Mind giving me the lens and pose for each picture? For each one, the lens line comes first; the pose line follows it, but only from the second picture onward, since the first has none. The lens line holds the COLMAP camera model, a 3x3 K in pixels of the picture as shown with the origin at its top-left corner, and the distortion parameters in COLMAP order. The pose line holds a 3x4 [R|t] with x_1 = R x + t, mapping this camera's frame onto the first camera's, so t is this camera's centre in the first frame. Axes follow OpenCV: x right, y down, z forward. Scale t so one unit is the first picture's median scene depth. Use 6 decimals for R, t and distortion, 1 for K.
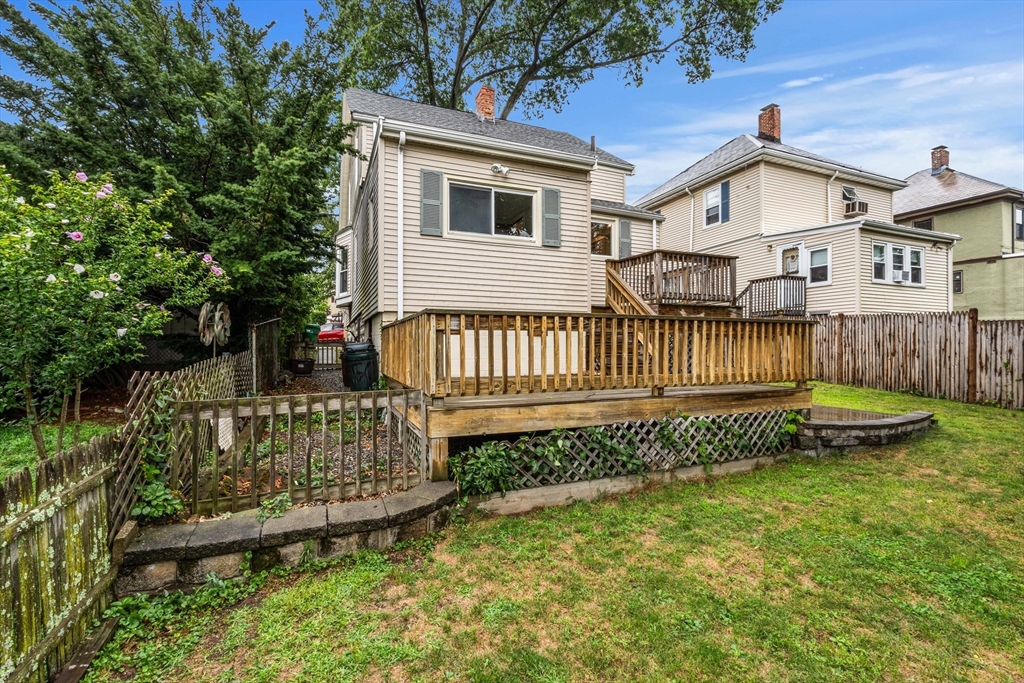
lens RADIAL K [[454.4, 0, 512.0], [0, 454.4, 341.5], [0, 0, 1]] dist [0.000869, -0.000235]
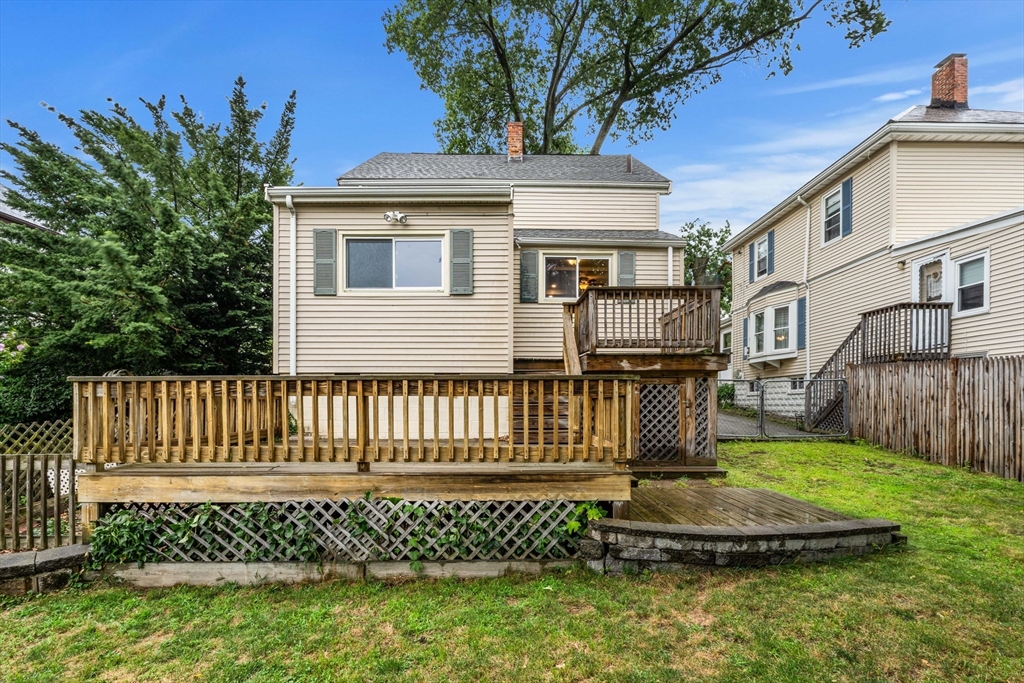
lens RADIAL K [[474.4, 0, 512.1], [0, 474.4, 401.2], [0, 0, 1]] dist [-0.000783, -0.000434]
pose [[0.926244, -0.000009, -0.376925, 0.522876], [0.003857, 0.999948, 0.009454, -0.009679], [0.376905, -0.010210, 0.926196, 0.174791]]
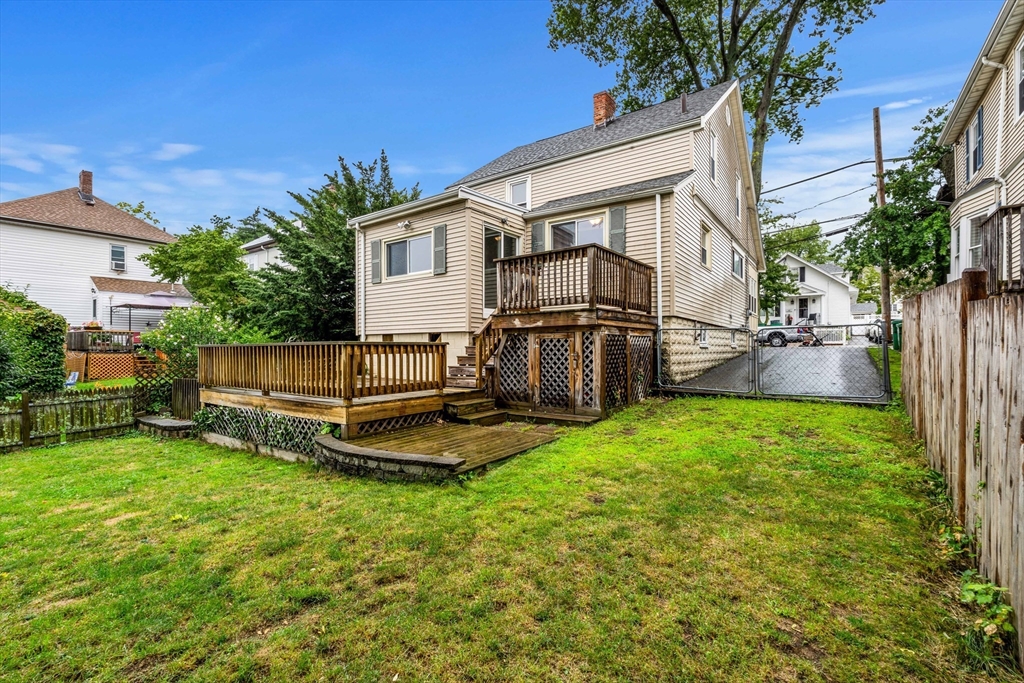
lens RADIAL K [[454.4, 0, 512.0], [0, 454.4, 341.5], [0, 0, 1]] dist [0.000869, -0.000235]
pose [[0.521120, -0.012902, -0.853386, 1.192711], [0.016075, 0.999857, -0.005300, -0.022146], [0.853332, -0.010956, 0.521253, 0.532266]]
